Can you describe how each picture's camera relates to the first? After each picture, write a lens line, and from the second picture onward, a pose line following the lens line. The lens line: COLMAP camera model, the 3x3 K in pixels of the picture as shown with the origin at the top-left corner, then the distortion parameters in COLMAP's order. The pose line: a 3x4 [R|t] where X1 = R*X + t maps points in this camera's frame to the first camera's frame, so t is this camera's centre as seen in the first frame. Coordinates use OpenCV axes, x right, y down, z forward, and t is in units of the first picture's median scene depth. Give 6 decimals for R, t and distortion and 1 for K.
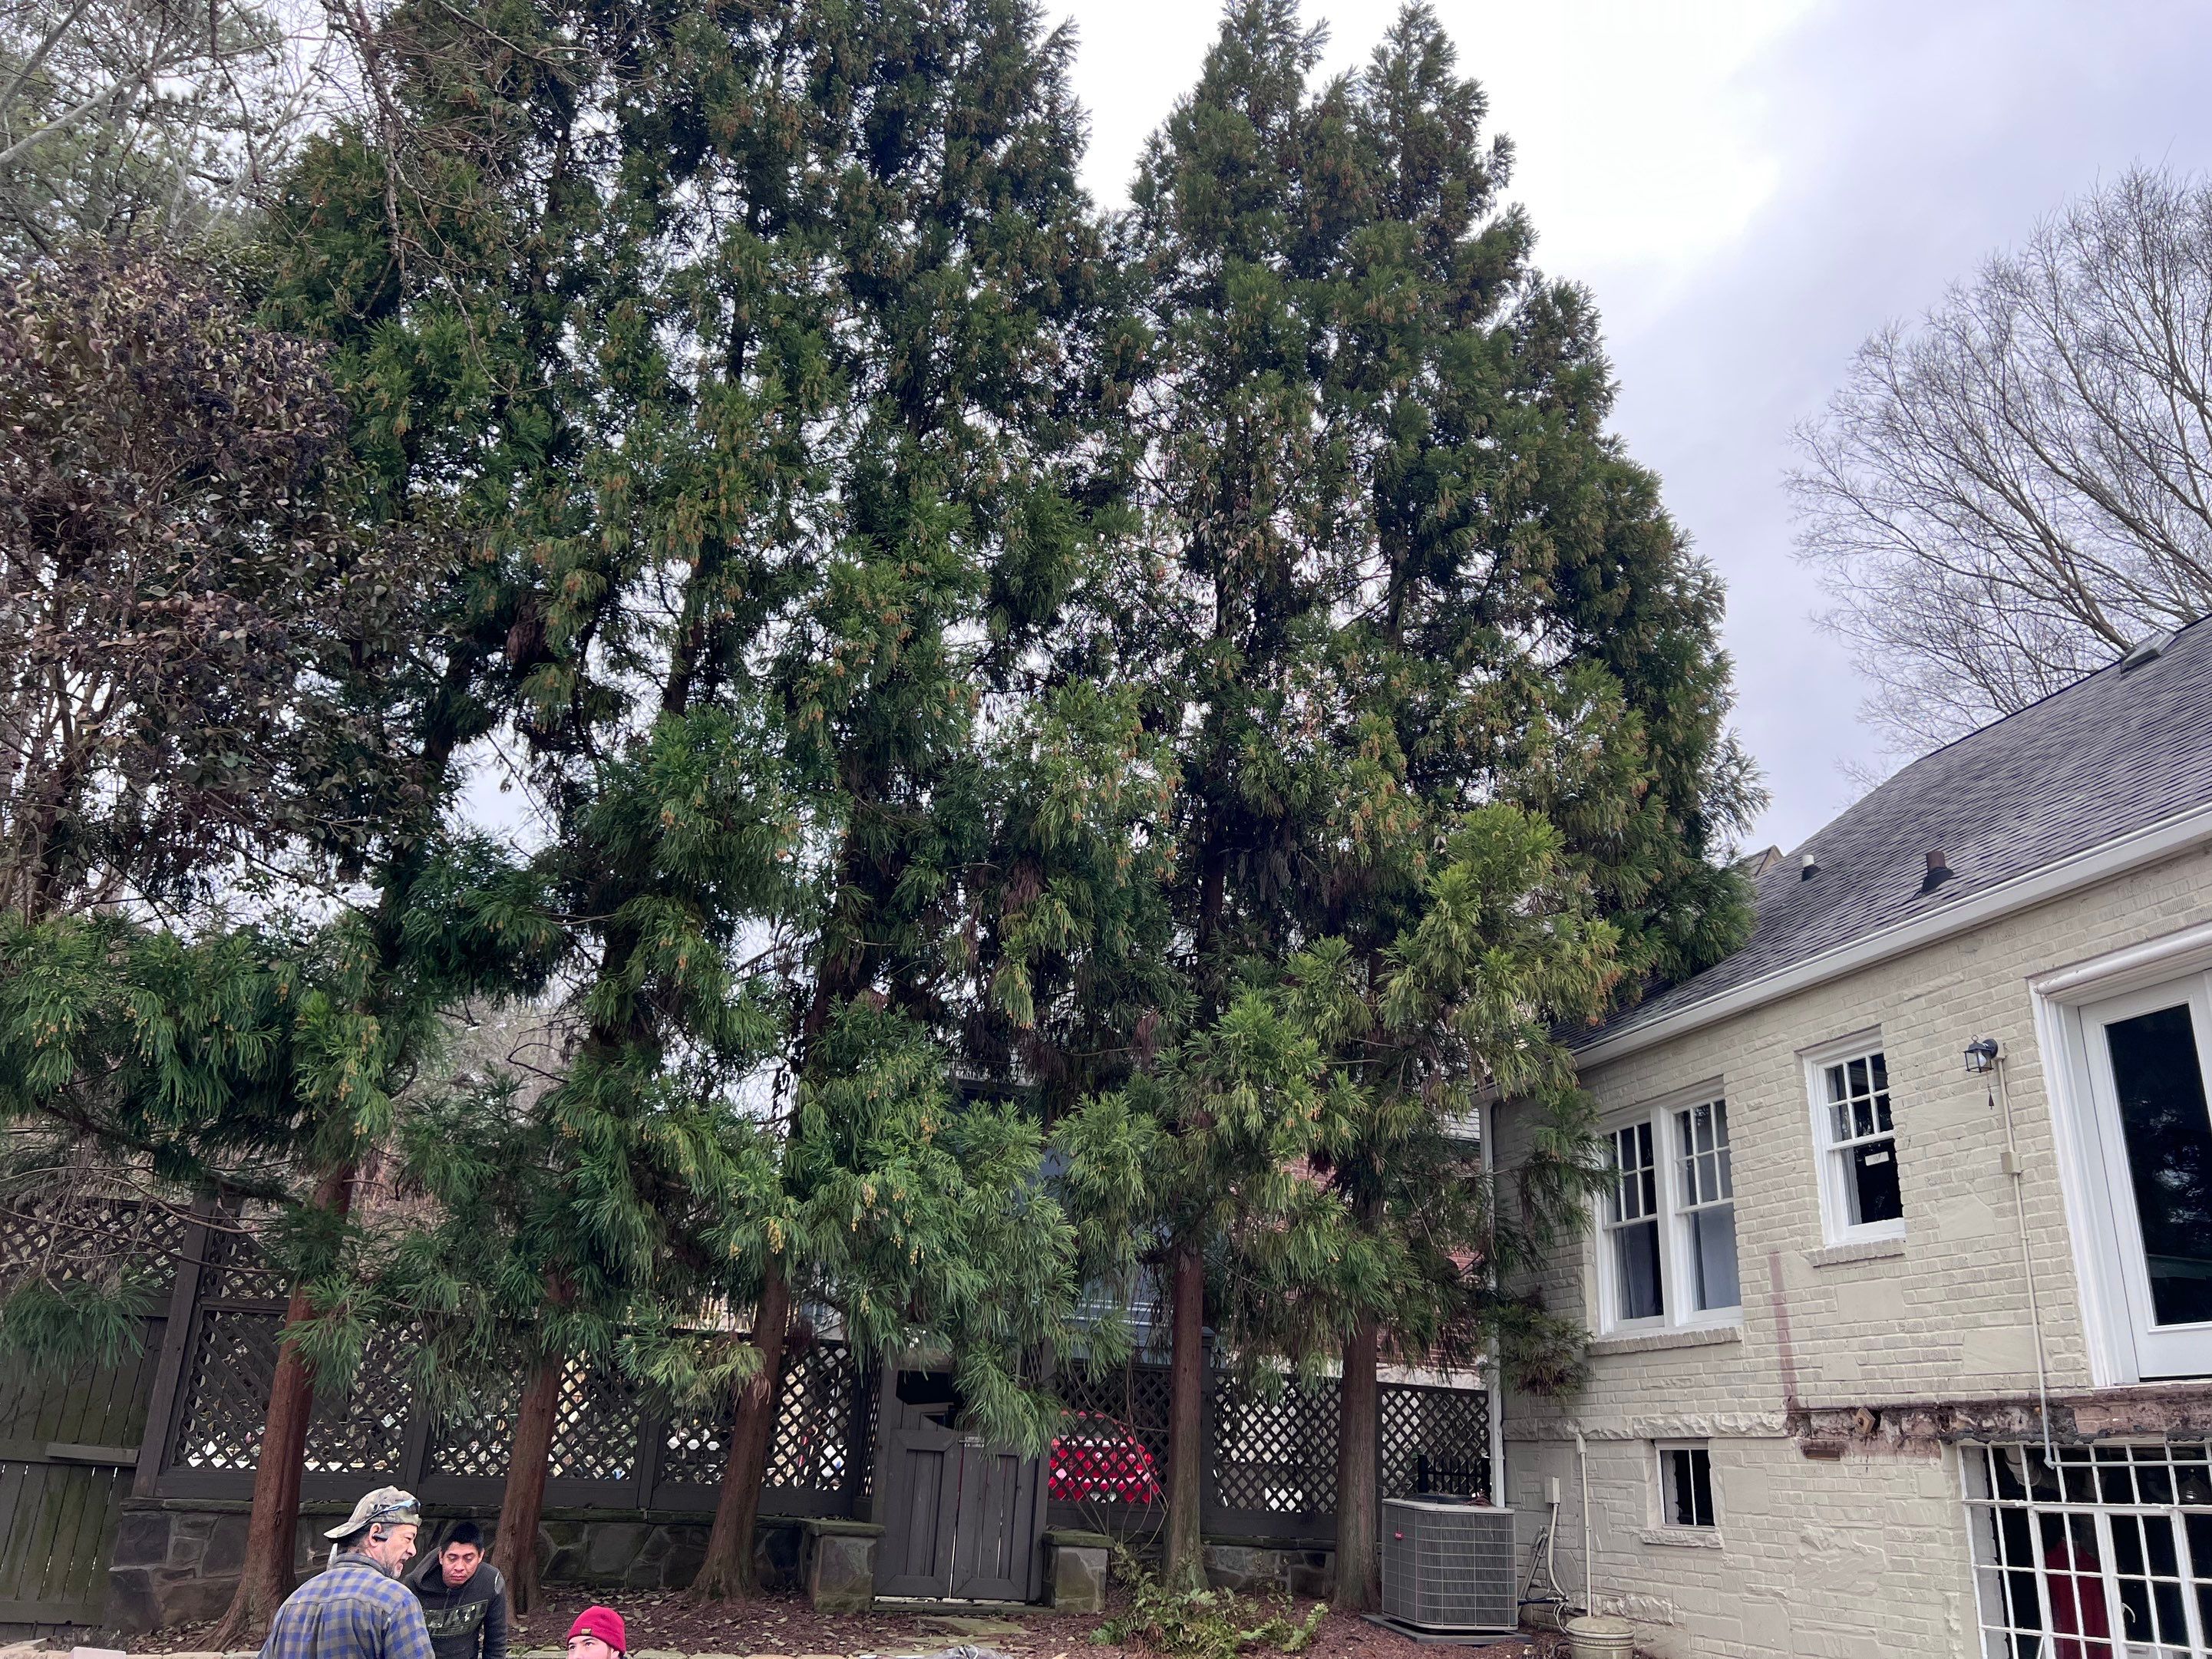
lens RADIAL K [[1687.4, 0, 1102.1], [0, 1687.4, 841.8], [0, 0, 1]] dist [0.040753, -0.000186]
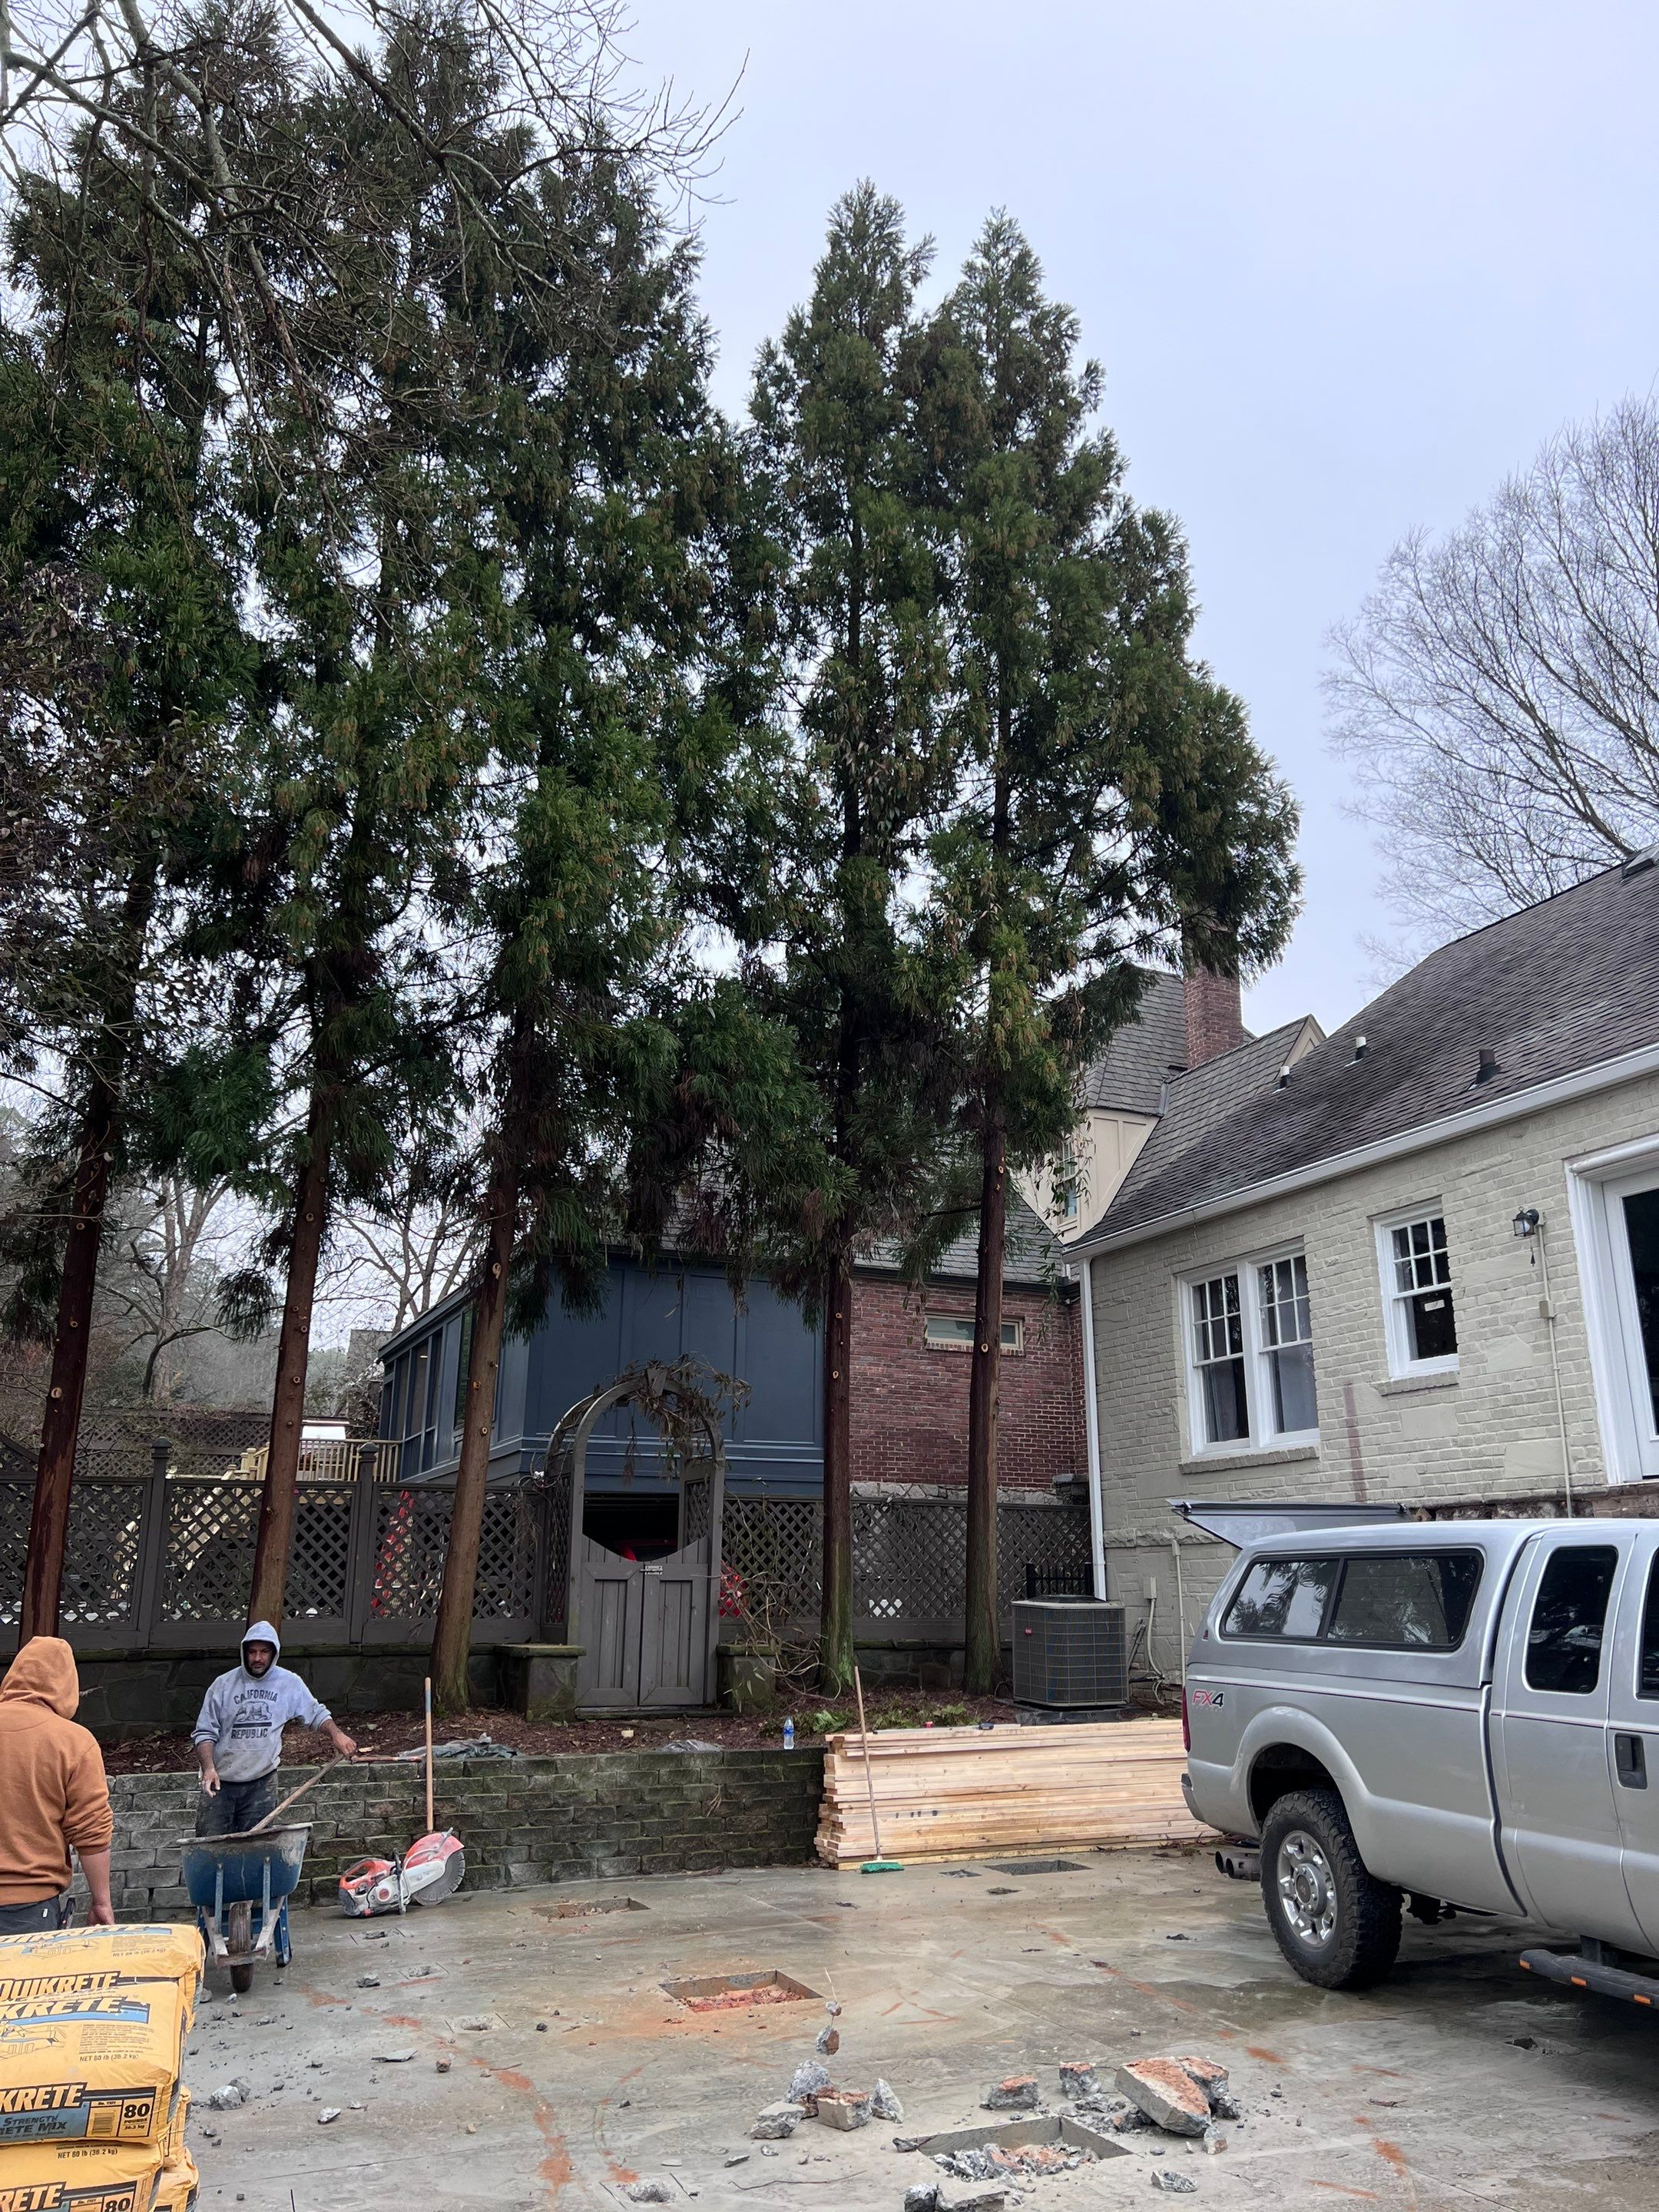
lens RADIAL K [[1642.6, 0, 835.8], [0, 1642.6, 1115.0], [0, 0, 1]] dist [0.064987, -0.073585]
pose [[0.993041, -0.014482, 0.116879, -0.077493], [0.005503, 0.997033, 0.076782, -0.031129], [-0.117644, -0.075605, 0.990174, -0.076562]]
